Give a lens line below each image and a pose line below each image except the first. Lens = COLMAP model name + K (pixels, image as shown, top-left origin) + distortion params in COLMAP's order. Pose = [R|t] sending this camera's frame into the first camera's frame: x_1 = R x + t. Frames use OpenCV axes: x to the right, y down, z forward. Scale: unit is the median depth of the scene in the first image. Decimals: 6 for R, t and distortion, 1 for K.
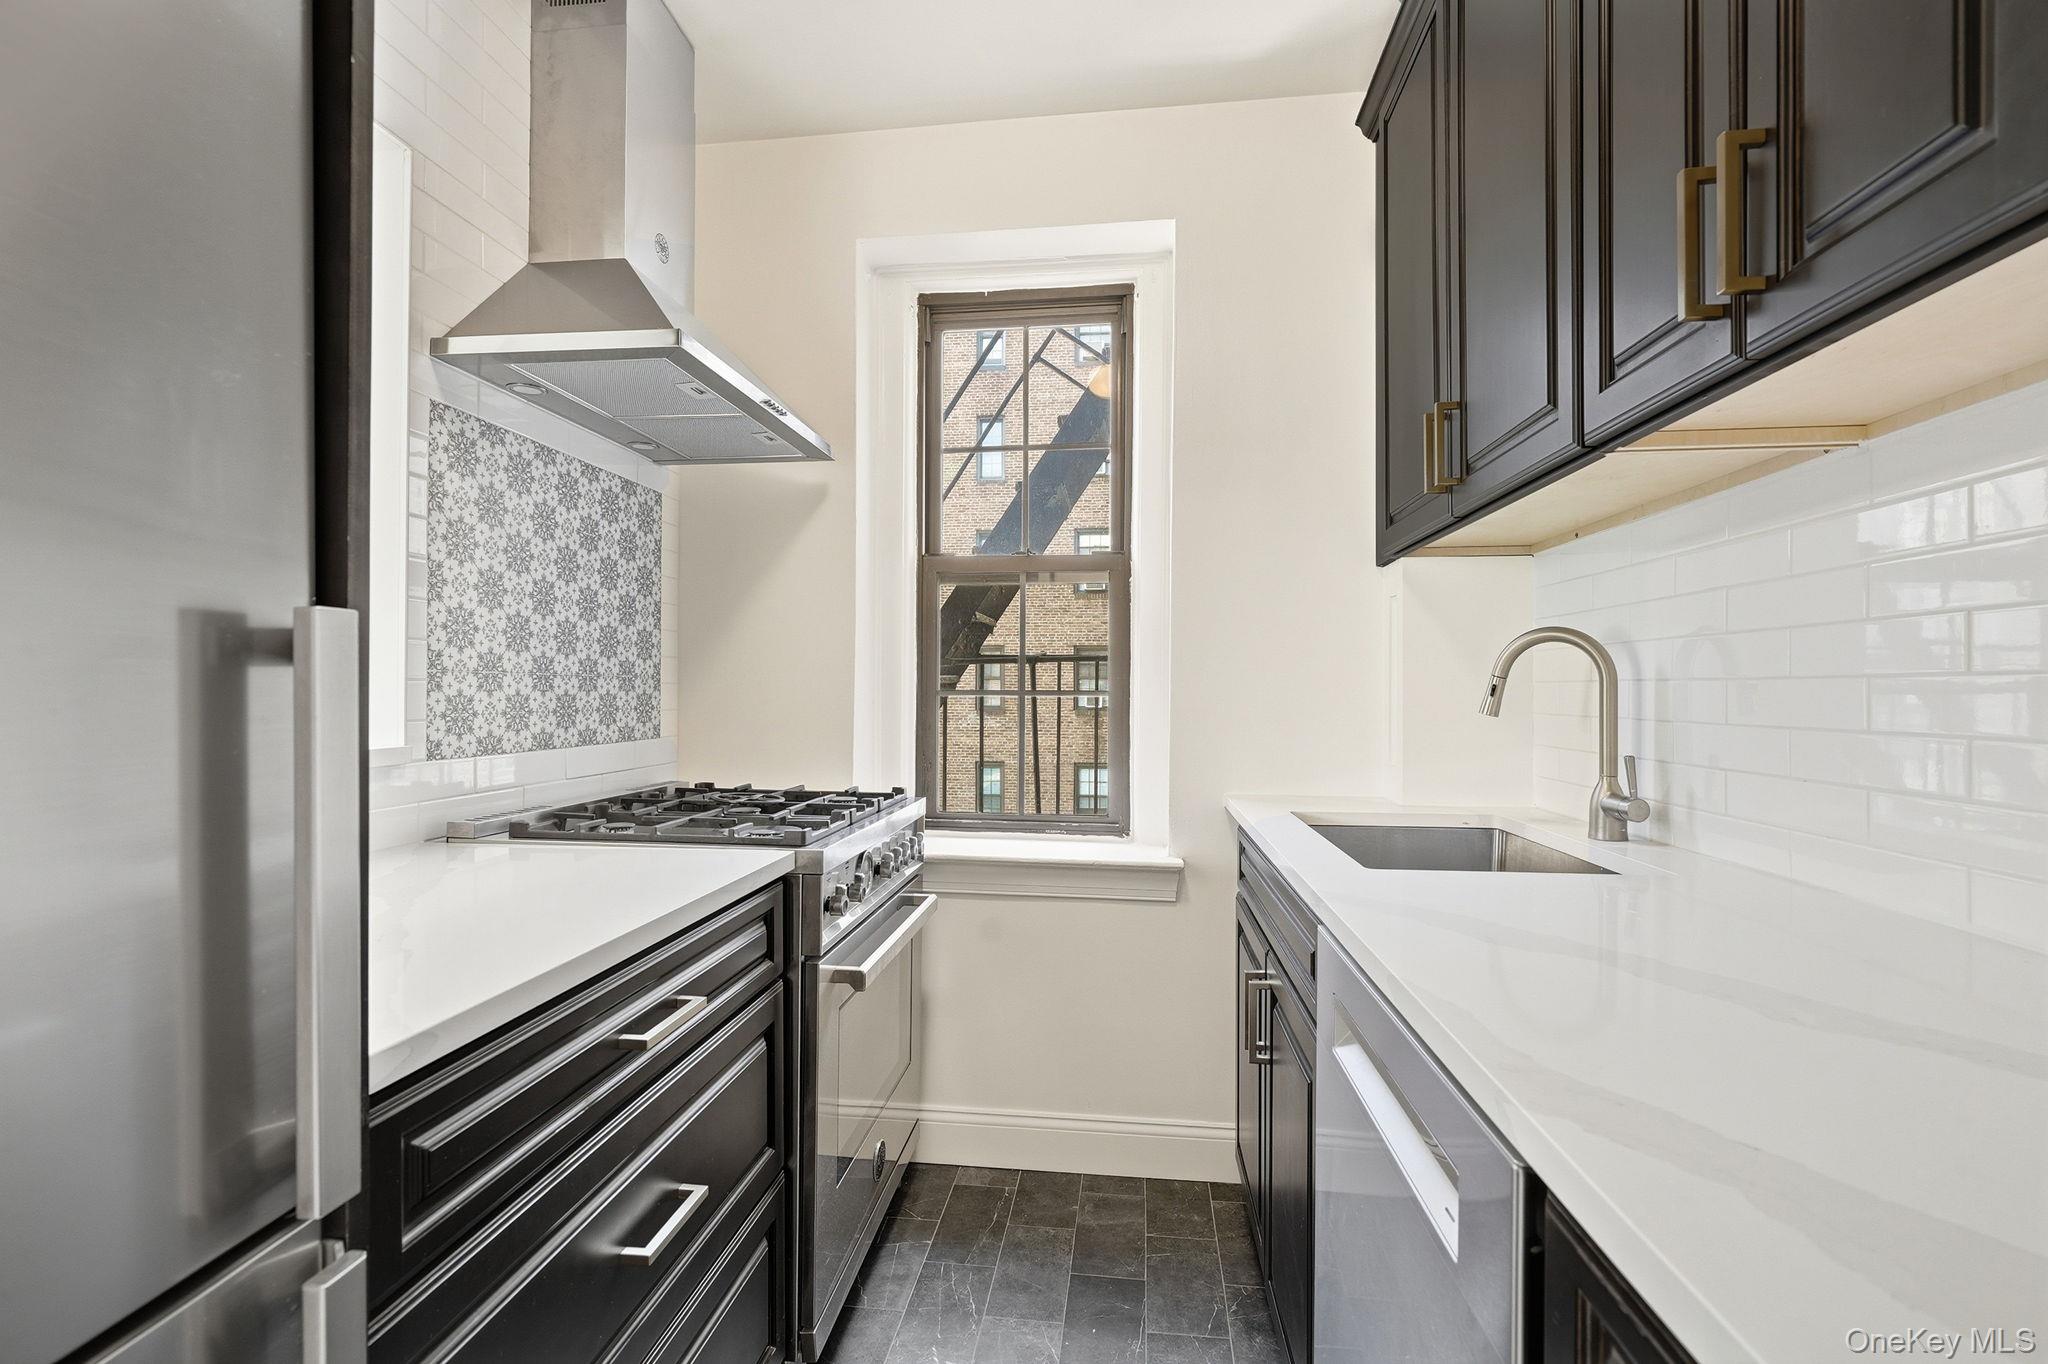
lens RADIAL K [[946.6, 0, 1026.8], [0, 946.6, 692.5], [0, 0, 1]] dist [-0.006954, 0.000893]
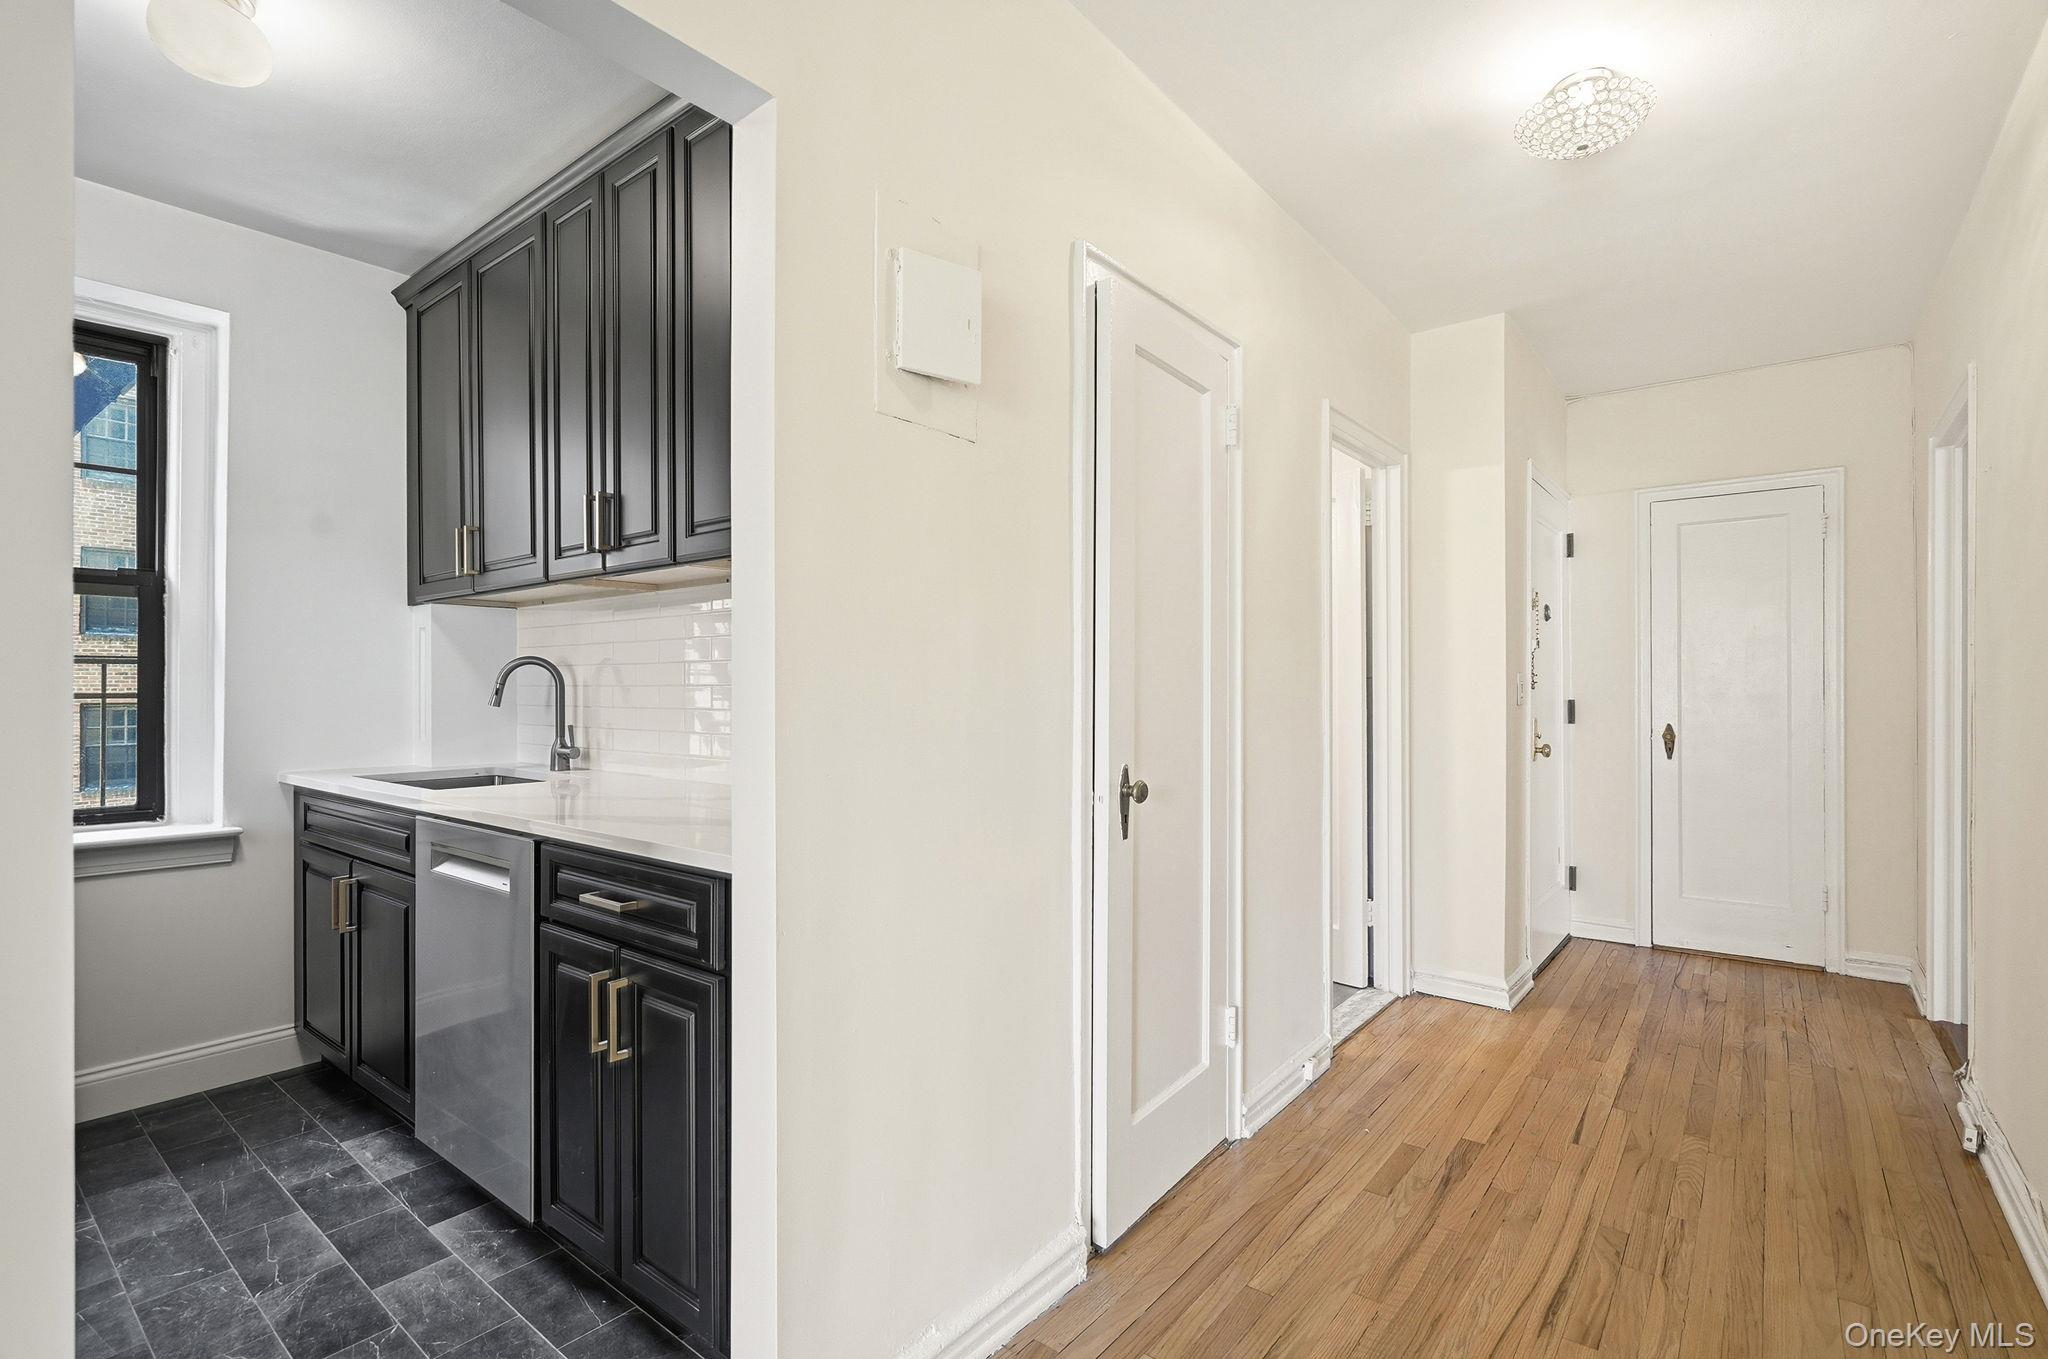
lens RADIAL K [[946.6, 0, 1026.8], [0, 946.6, 690.0], [0, 0, 1]] dist [-0.006954, 0.000893]
pose [[0.533791, -0.000916, 0.845616, -0.467356], [0.004429, 0.999989, -0.001712, 0.002157], [-0.845605, 0.004660, 0.533789, -0.771520]]
